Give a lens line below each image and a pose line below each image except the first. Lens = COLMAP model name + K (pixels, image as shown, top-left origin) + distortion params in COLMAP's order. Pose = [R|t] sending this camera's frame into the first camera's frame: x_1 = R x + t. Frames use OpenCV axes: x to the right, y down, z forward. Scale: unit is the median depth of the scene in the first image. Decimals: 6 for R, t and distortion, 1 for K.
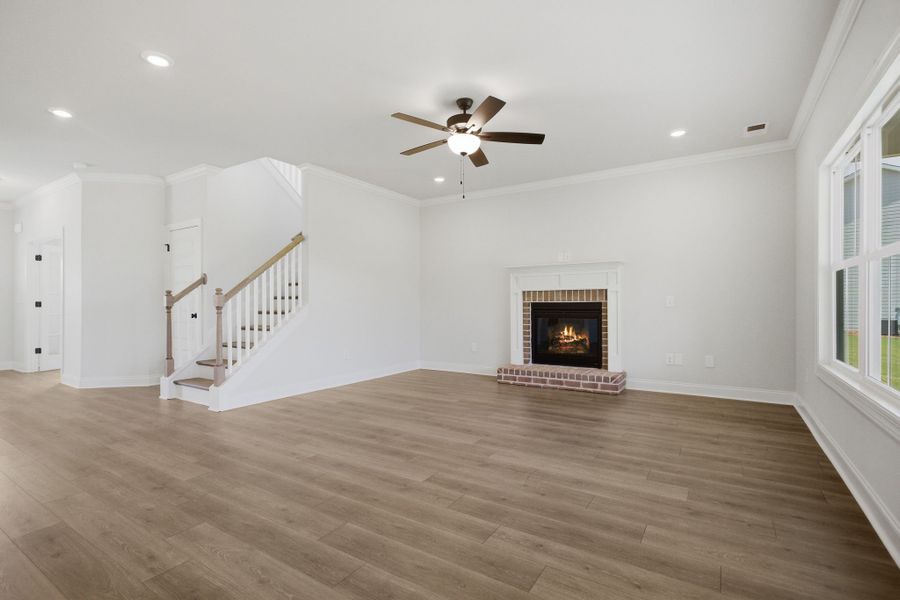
lens RADIAL K [[430.8, 0, 440.4], [0, 430.8, 303.0], [0, 0, 1]] dist [-0.002496, 0.003356]
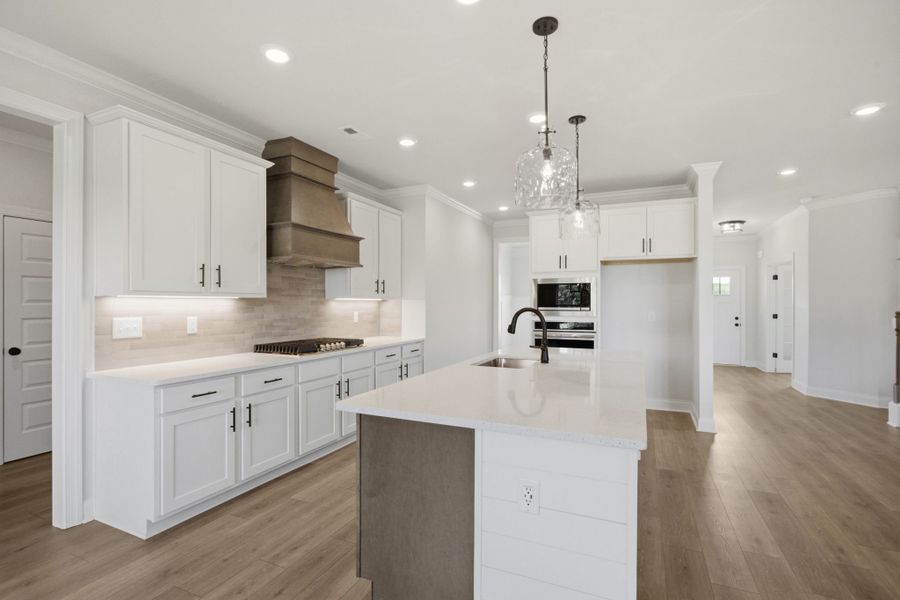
lens RADIAL K [[430.8, 0, 443.4], [0, 430.8, 302.8], [0, 0, 1]] dist [-0.002496, 0.003356]
pose [[0.153021, 0.000908, -0.988223, 0.142575], [-0.001863, 0.999998, 0.000630, -0.045979], [0.988221, 0.001744, 0.153022, -0.121245]]
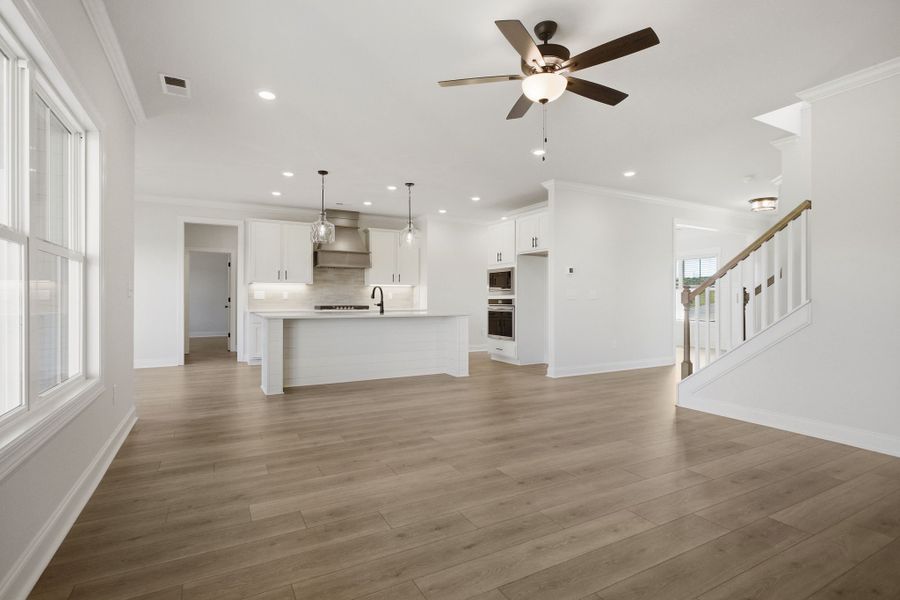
lens RADIAL K [[430.8, 0, 444.9], [0, 430.8, 297.6], [0, 0, 1]] dist [-0.002496, 0.003356]
pose [[-0.470037, -0.000846, -0.882646, 0.550457], [-0.000817, 1.000000, -0.000523, -0.004347], [0.882646, 0.000475, -0.470037, 0.831727]]
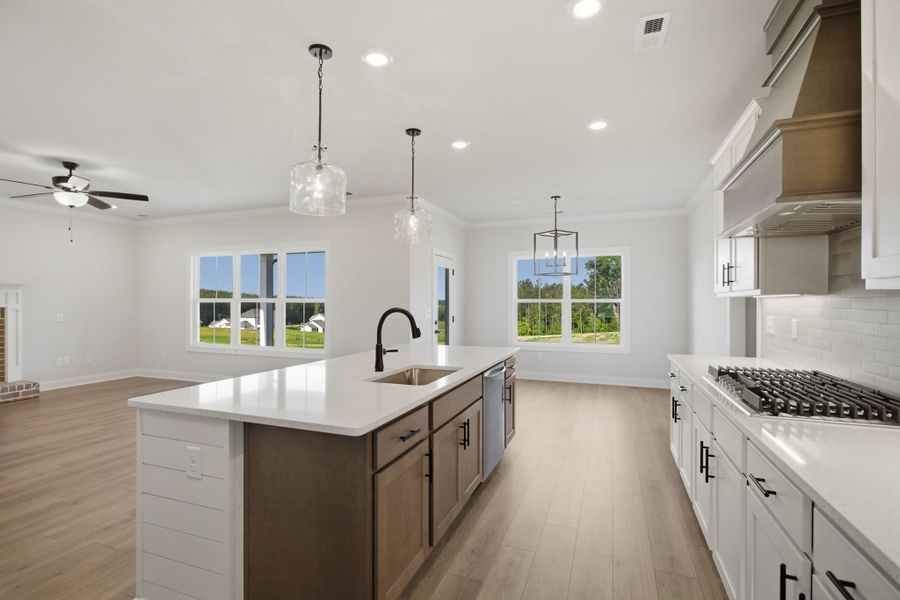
lens RADIAL K [[430.8, 0, 444.1], [0, 430.8, 300.9], [0, 0, 1]] dist [-0.002496, 0.003356]
pose [[-0.208596, 0.003886, 0.977994, -0.956922], [0.000021, 0.999992, -0.003969, -0.046754], [-0.978002, -0.000807, -0.208595, 0.140386]]
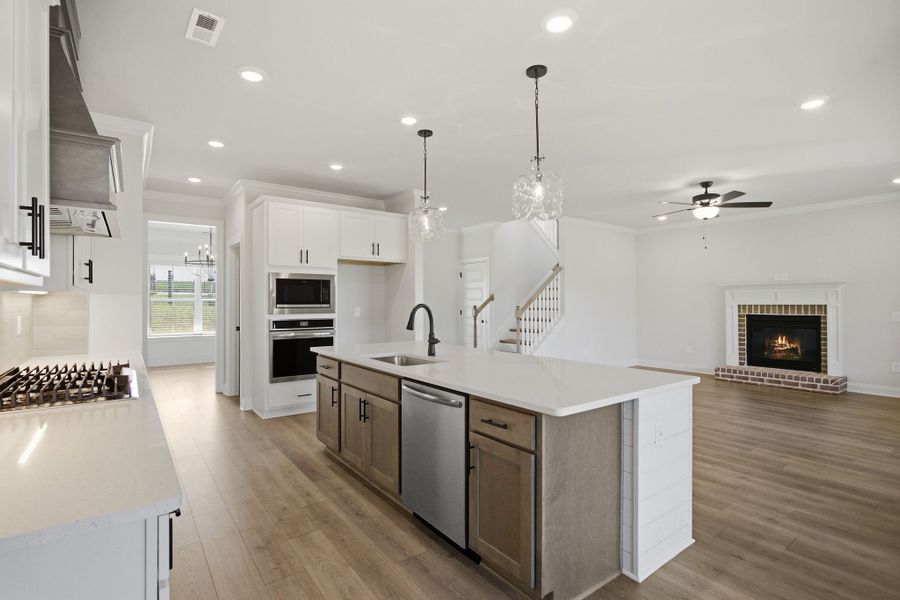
lens RADIAL K [[430.8, 0, 440.3], [0, 430.8, 299.5], [0, 0, 1]] dist [-0.002496, 0.003356]
pose [[0.936674, 0.000182, -0.350203, -0.193195], [-0.001314, 0.999995, -0.002995, -0.043653], [0.350200, 0.003265, 0.936669, -0.482934]]
